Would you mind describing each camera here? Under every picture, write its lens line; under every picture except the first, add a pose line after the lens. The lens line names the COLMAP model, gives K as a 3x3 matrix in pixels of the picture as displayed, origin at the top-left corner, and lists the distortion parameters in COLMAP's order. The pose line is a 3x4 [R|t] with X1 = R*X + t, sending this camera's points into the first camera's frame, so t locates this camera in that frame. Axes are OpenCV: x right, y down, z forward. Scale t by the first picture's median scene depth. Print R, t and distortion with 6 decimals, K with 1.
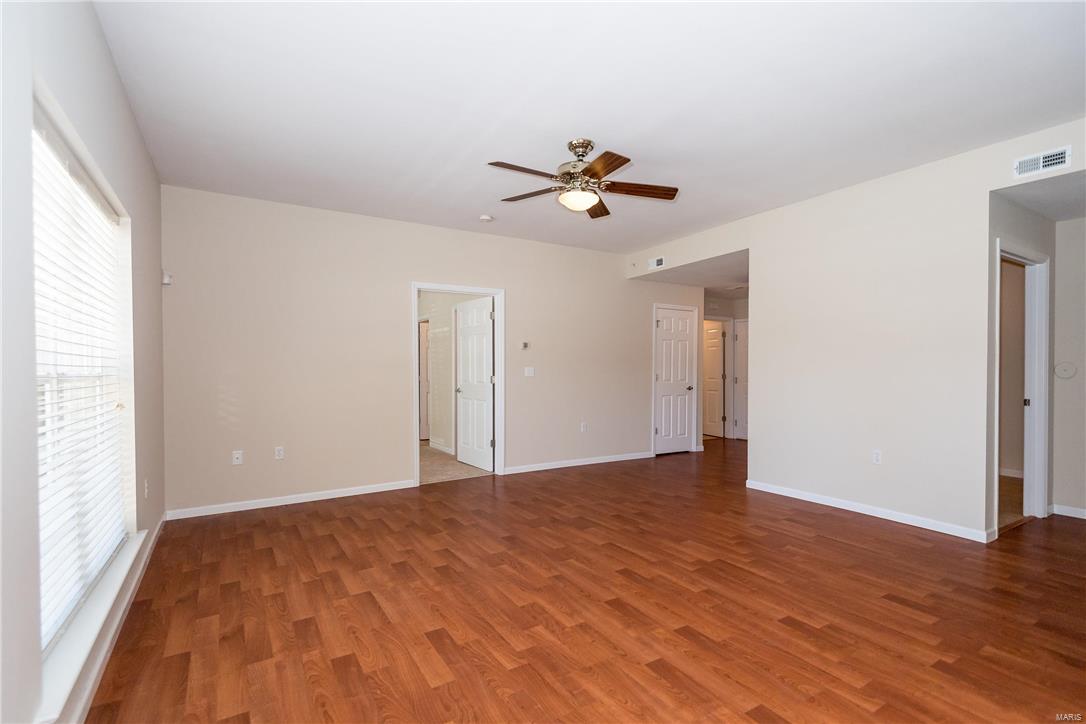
lens RADIAL K [[500.6, 0, 568.8], [0, 500.6, 388.5], [0, 0, 1]] dist [0.029345, -0.015120]
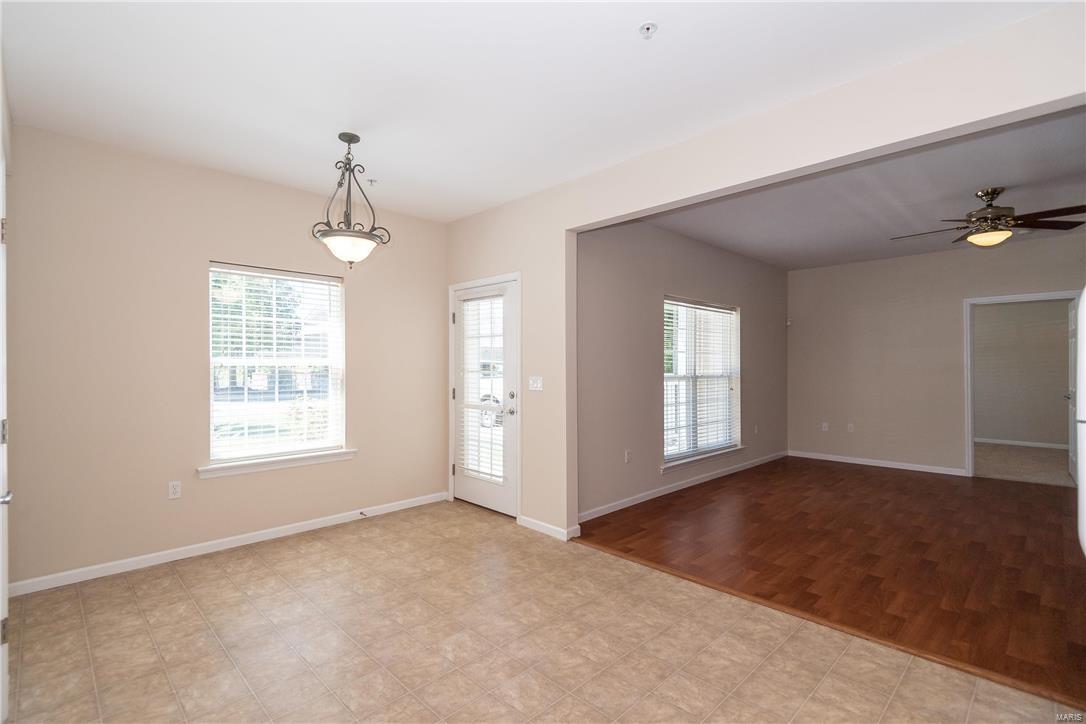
lens RADIAL K [[500.6, 0, 533.8], [0, 500.6, 371.3], [0, 0, 1]] dist [0.029345, -0.015120]
pose [[0.174829, 0.013571, -0.984505, 1.039445], [-0.037706, 0.999264, 0.007078, -0.023148], [0.983876, 0.035885, 0.175212, -0.276639]]
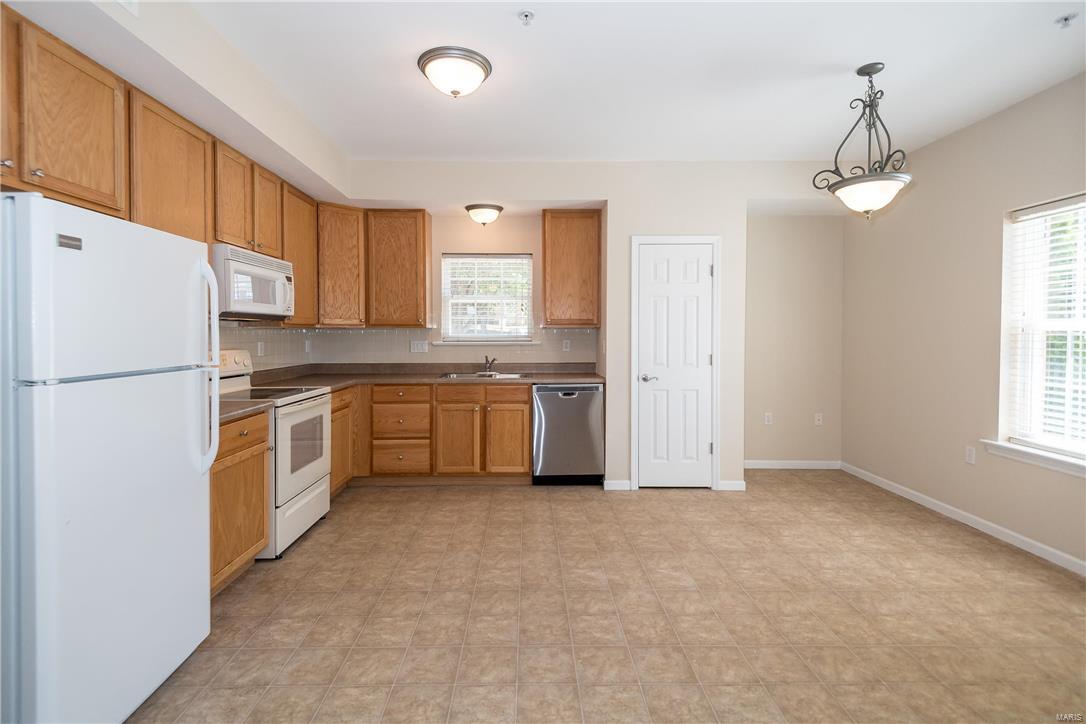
lens RADIAL K [[500.6, 0, 532.9], [0, 500.6, 343.1], [0, 0, 1]] dist [0.029345, -0.015120]
pose [[-0.837614, -0.014708, 0.546064, 0.049840], [0.018576, 0.998292, 0.055381, -0.047662], [-0.545946, 0.056532, -0.835911, 0.553920]]
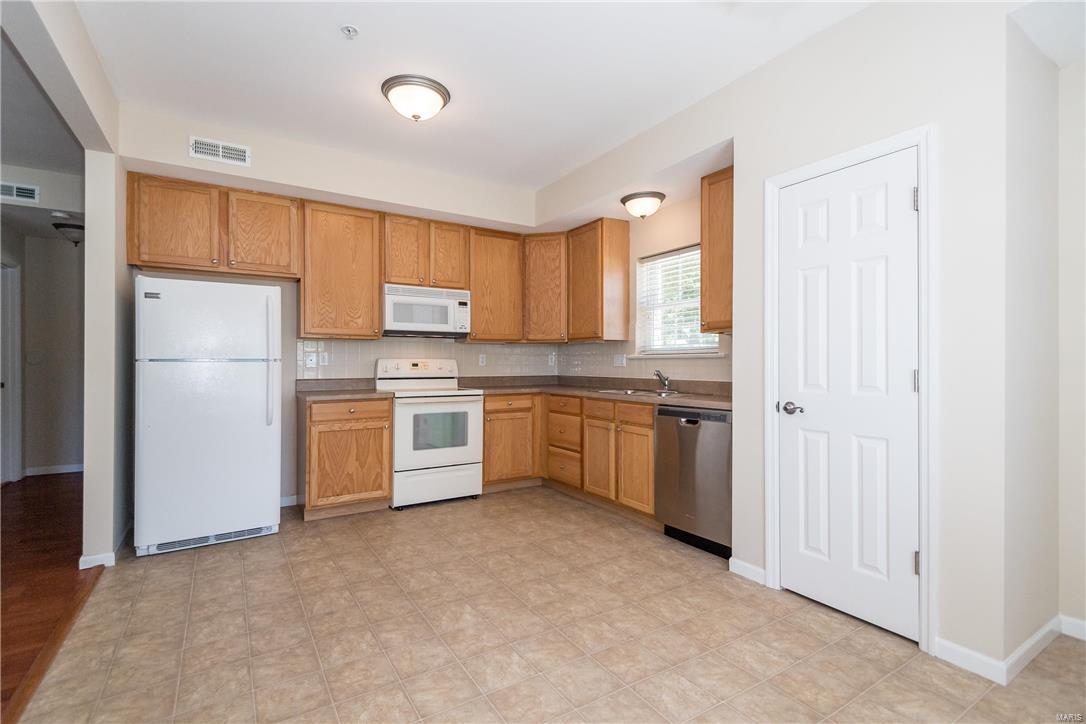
lens RADIAL K [[500.6, 0, 545.7], [0, 500.6, 365.8], [0, 0, 1]] dist [0.029345, -0.015120]
pose [[0.027916, -0.012560, 0.999531, -0.281066], [0.039758, 0.999144, 0.011445, 0.027467], [-0.998819, 0.039420, 0.028391, -0.321641]]
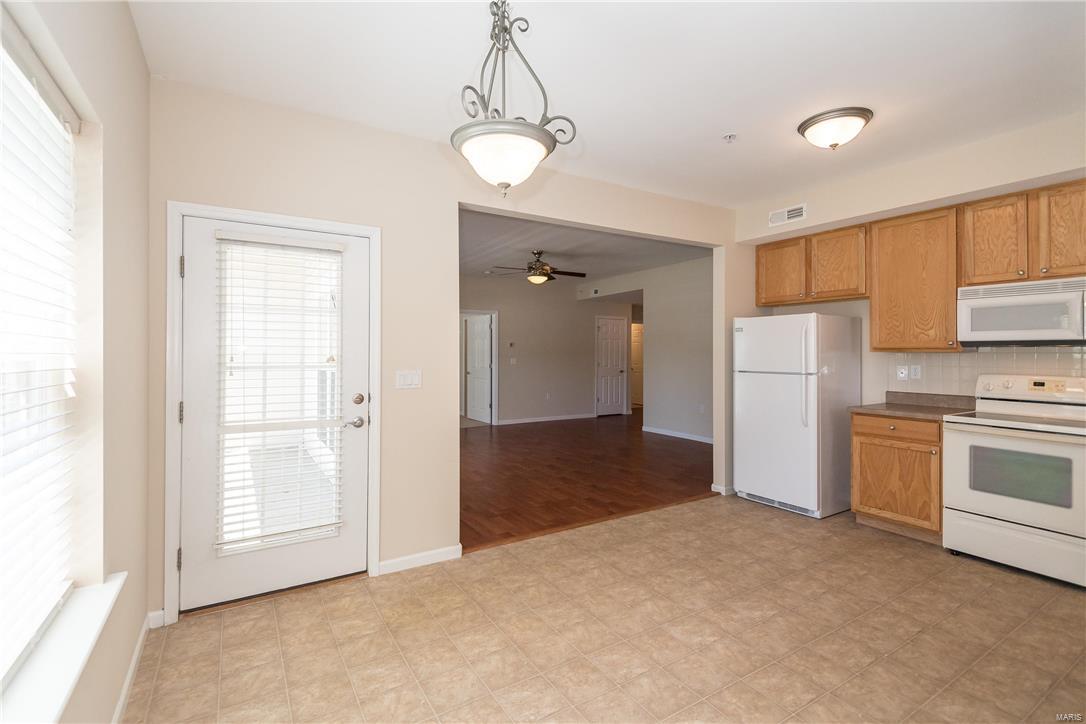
lens RADIAL K [[500.6, 0, 533.3], [0, 500.6, 348.7], [0, 0, 1]] dist [0.029345, -0.015120]
pose [[0.998849, -0.001832, -0.047921, 0.103635], [-0.000415, 0.998903, -0.046829, 0.003230], [0.047954, 0.046795, 0.997753, -1.013792]]
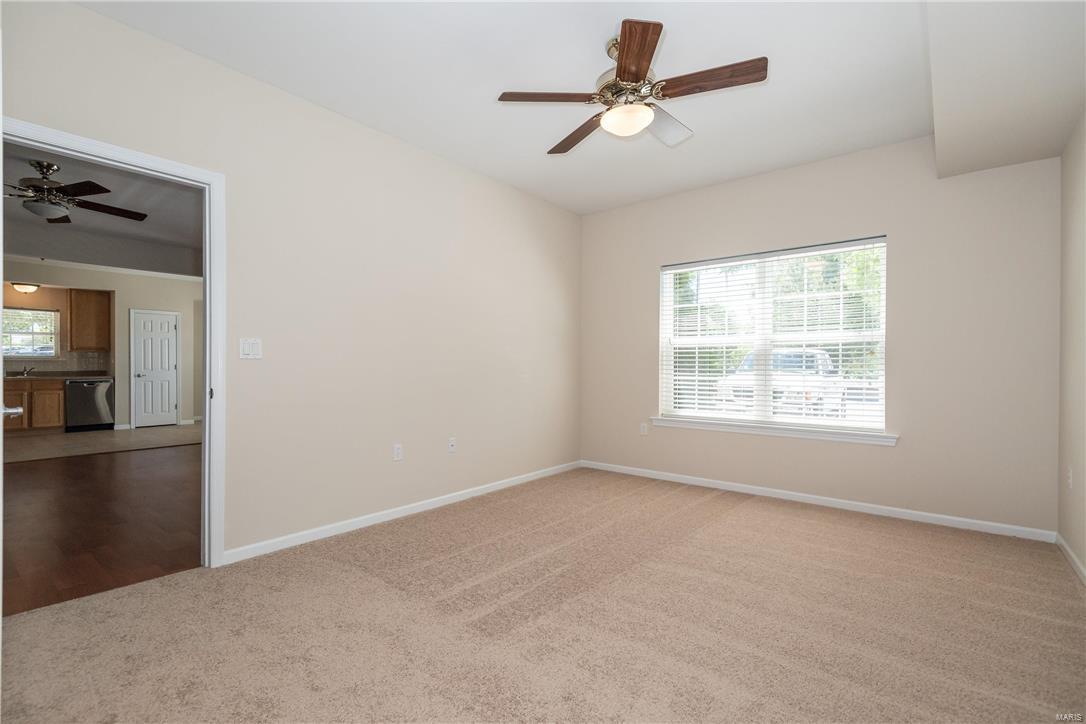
lens RADIAL K [[500.6, 0, 542.1], [0, 500.6, 366.4], [0, 0, 1]] dist [0.029345, -0.015120]
pose [[-0.955077, -0.000017, -0.296358, -0.769244], [-0.011683, 0.999225, 0.037594, -0.061413], [0.296127, 0.039368, -0.954337, 2.608870]]
